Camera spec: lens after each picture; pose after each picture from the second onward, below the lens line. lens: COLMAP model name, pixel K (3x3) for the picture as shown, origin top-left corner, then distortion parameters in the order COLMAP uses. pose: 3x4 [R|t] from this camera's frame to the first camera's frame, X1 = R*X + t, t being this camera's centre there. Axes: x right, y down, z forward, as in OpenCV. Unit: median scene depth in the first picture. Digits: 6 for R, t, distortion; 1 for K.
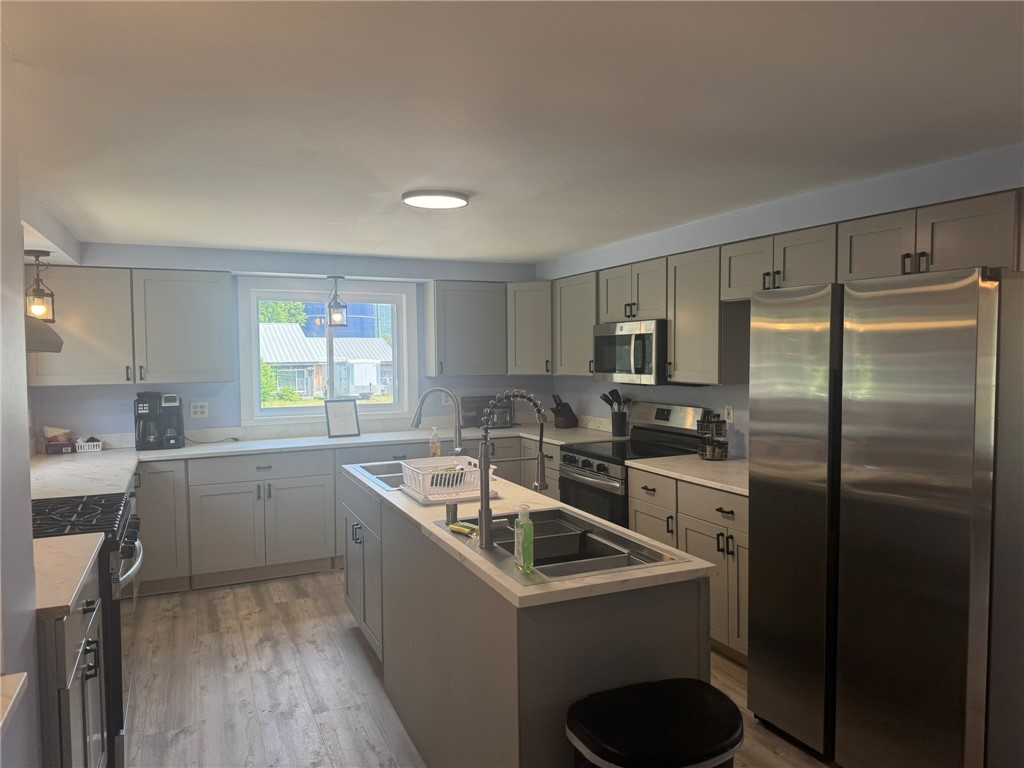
lens RADIAL K [[727.7, 0, 512.0], [0, 727.7, 384.0], [0, 0, 1]] dist [-0.003057, -0.001402]
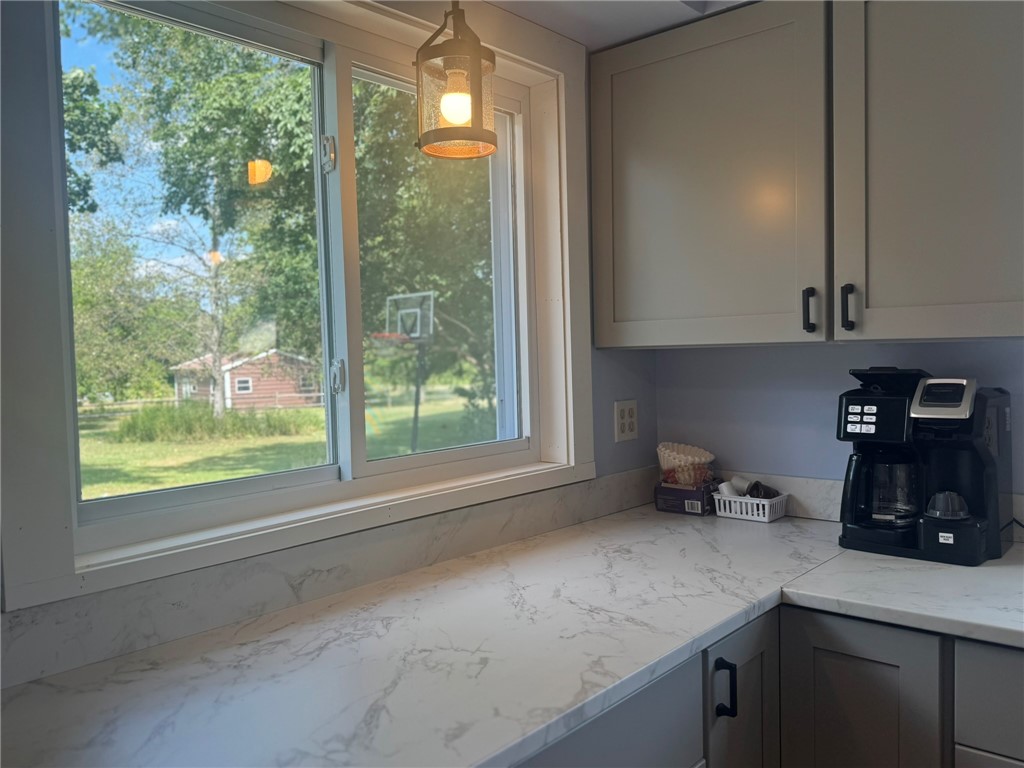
lens RADIAL K [[810.9, 0, 524.5], [0, 810.9, 379.3], [0, 0, 1]] dist [0.226228, -0.345239]
pose [[0.420732, 0.032968, -0.906586, -0.234606], [-0.019503, 0.999437, 0.027293, 0.008974], [0.906975, 0.006198, 0.421138, 0.705791]]
